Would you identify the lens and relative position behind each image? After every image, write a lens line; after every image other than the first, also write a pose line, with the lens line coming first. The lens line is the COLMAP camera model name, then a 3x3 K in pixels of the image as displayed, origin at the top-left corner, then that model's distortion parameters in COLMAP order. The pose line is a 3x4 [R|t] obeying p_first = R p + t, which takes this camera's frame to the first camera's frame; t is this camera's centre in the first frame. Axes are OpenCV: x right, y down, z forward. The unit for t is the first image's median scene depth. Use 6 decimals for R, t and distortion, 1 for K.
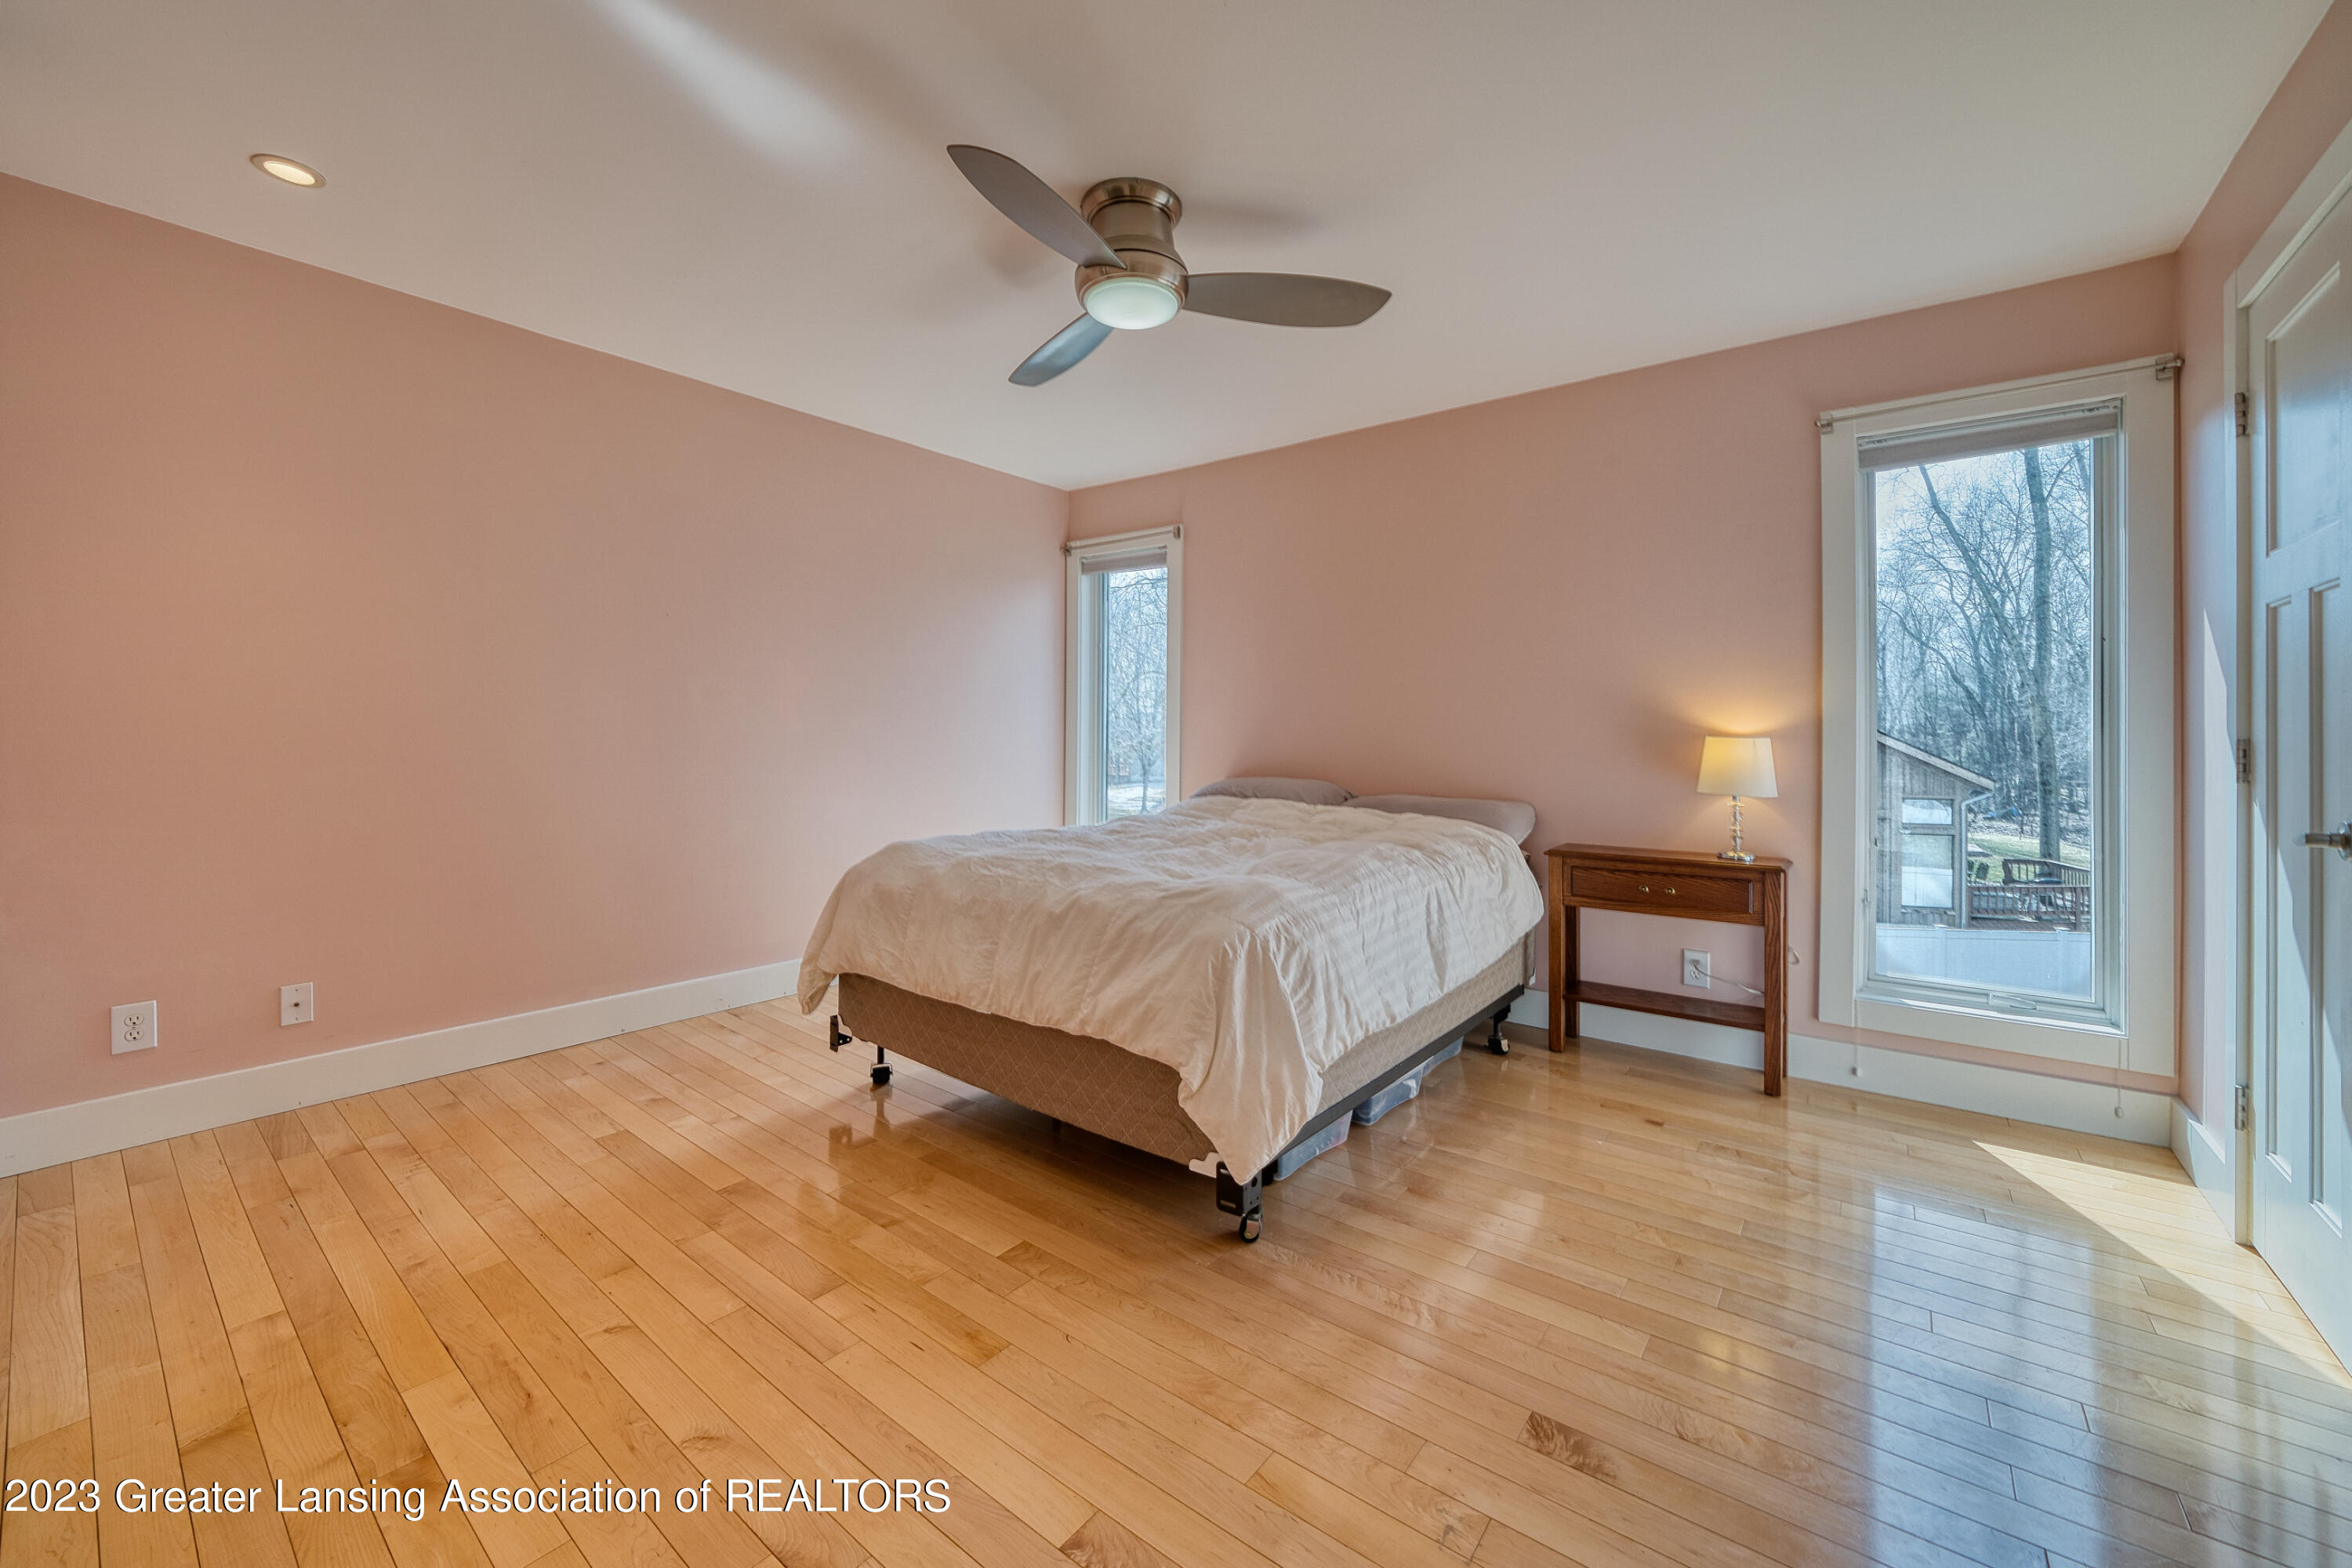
lens RADIAL K [[898.2, 0, 1179.4], [0, 898.2, 740.4], [0, 0, 1]] dist [-0.001282, -0.000015]
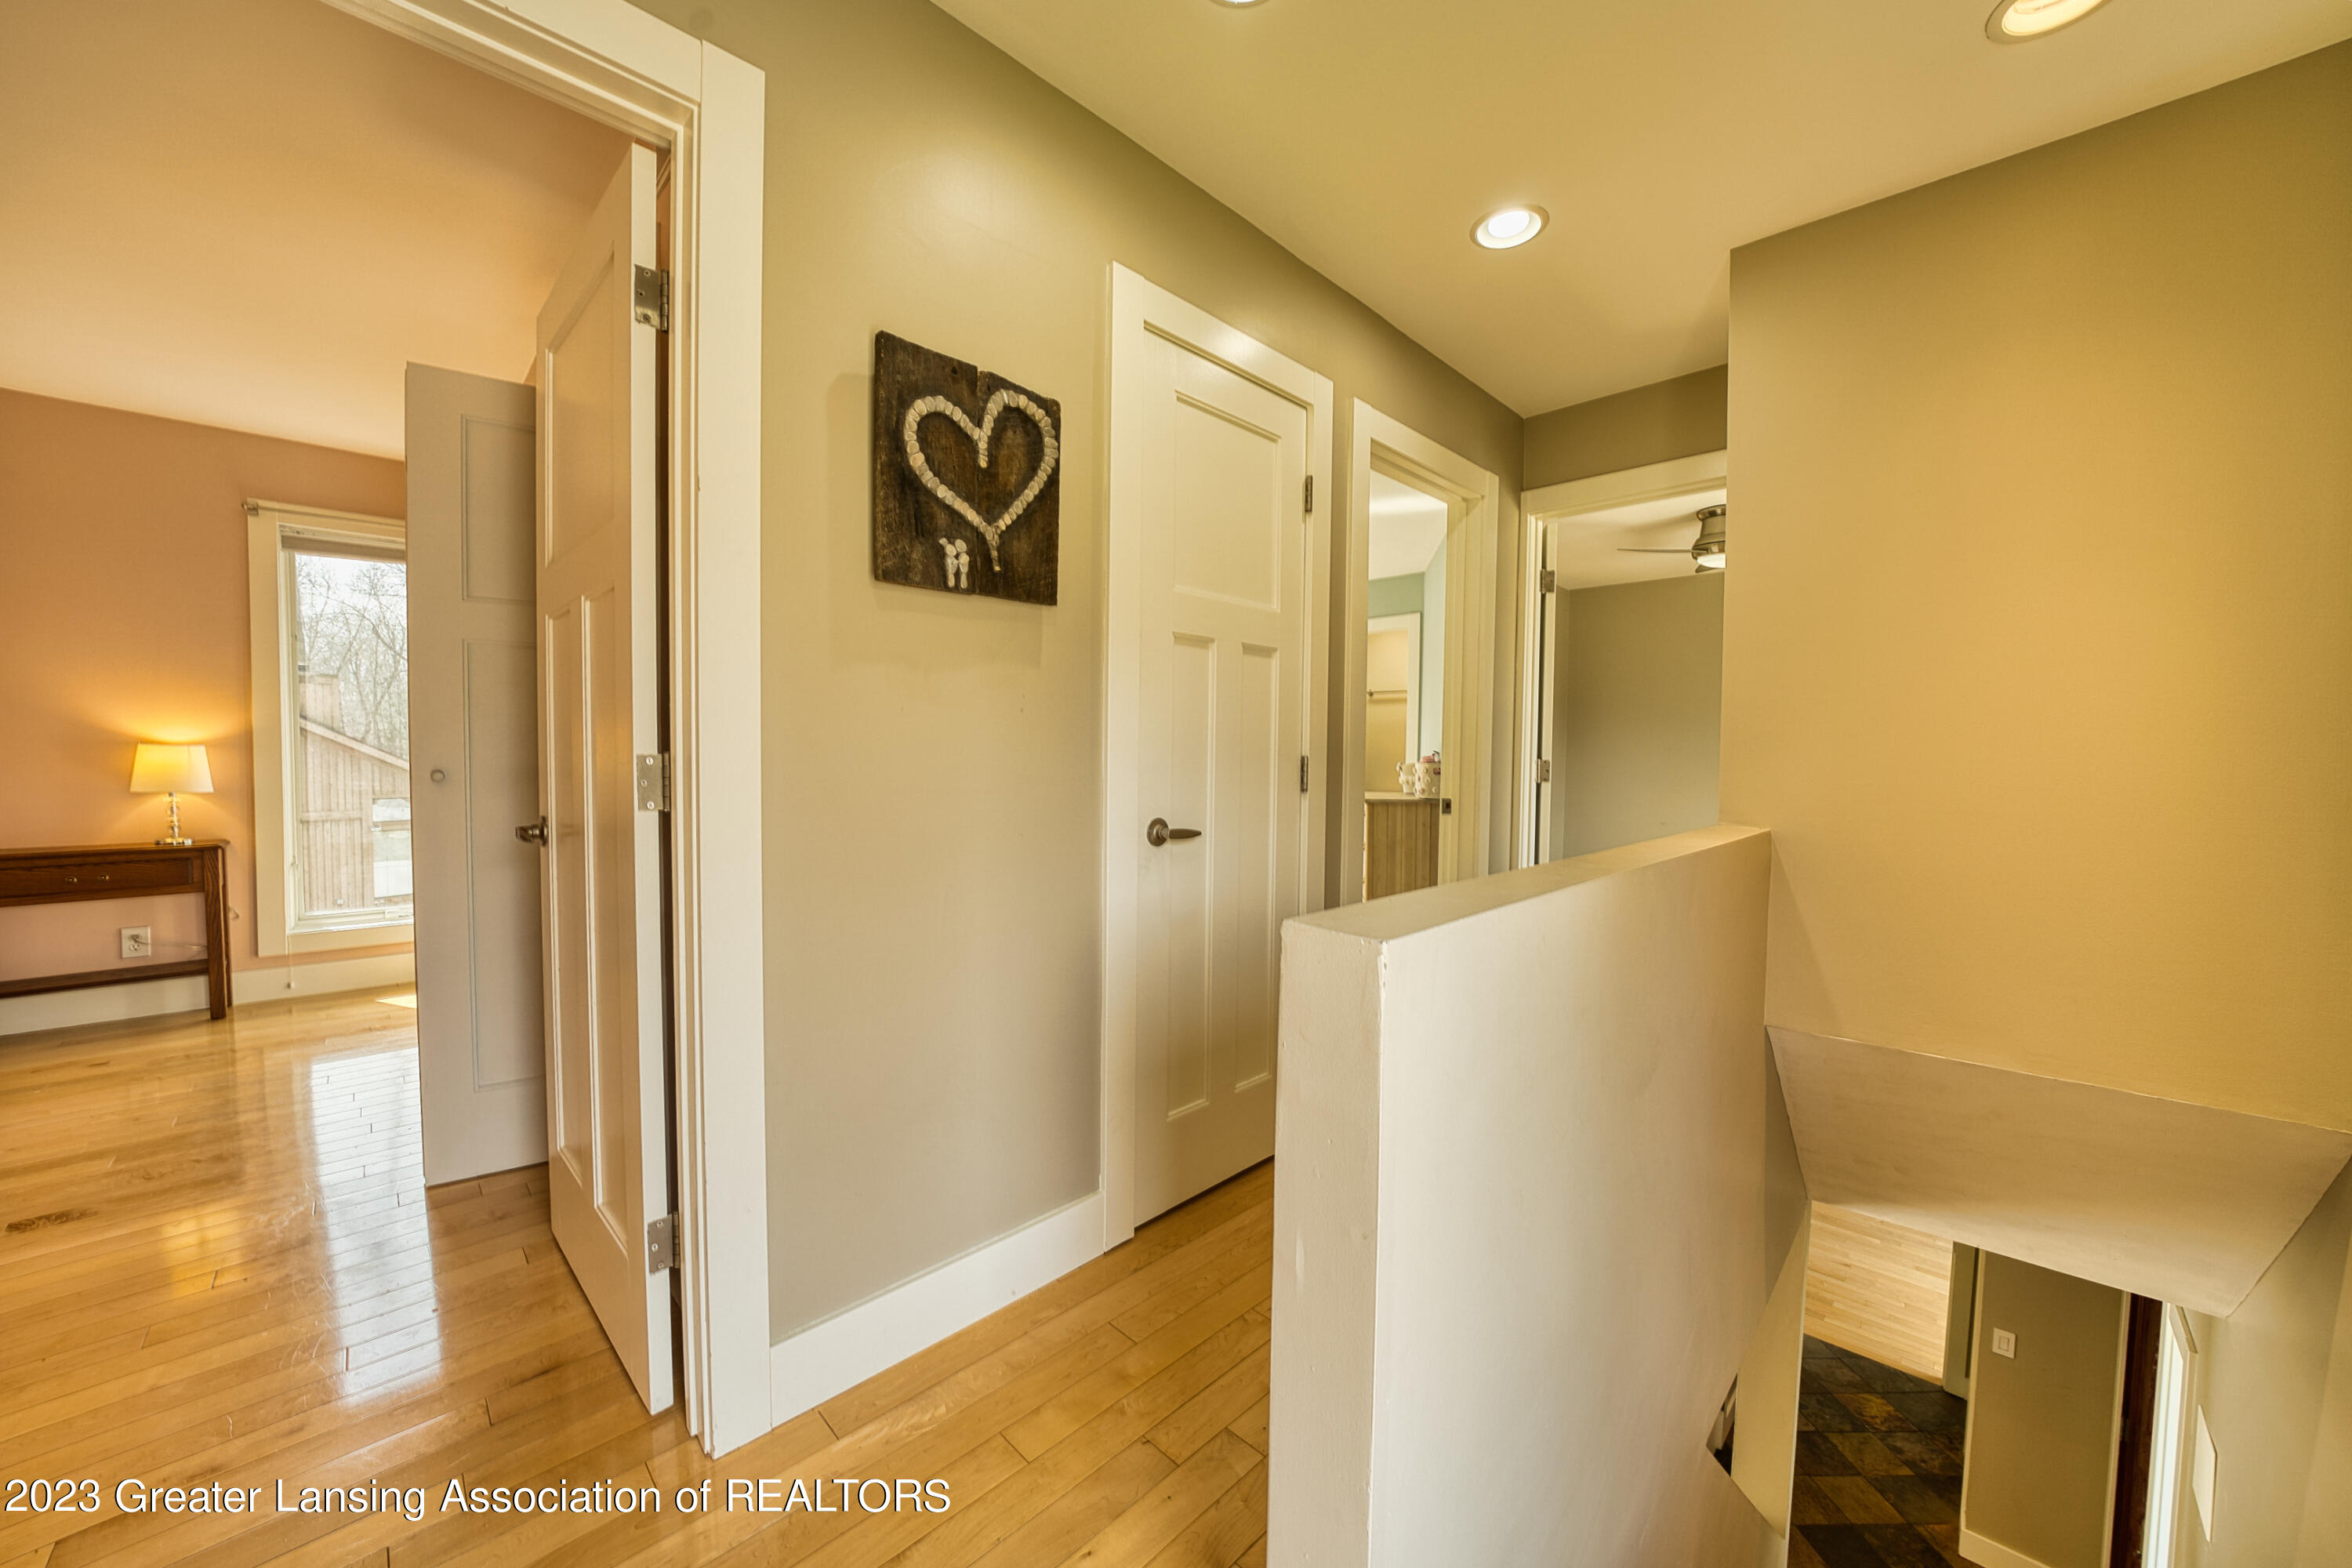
lens RADIAL K [[830.4, 0, 1176.0], [0, 830.4, 784.0], [0, 0, 1]] dist [-0.018299, 0.000395]
pose [[0.121471, -0.037391, 0.991890, -0.311560], [-0.009105, 0.999206, 0.038781, -0.006537], [-0.992553, -0.013742, 0.121034, -0.500308]]
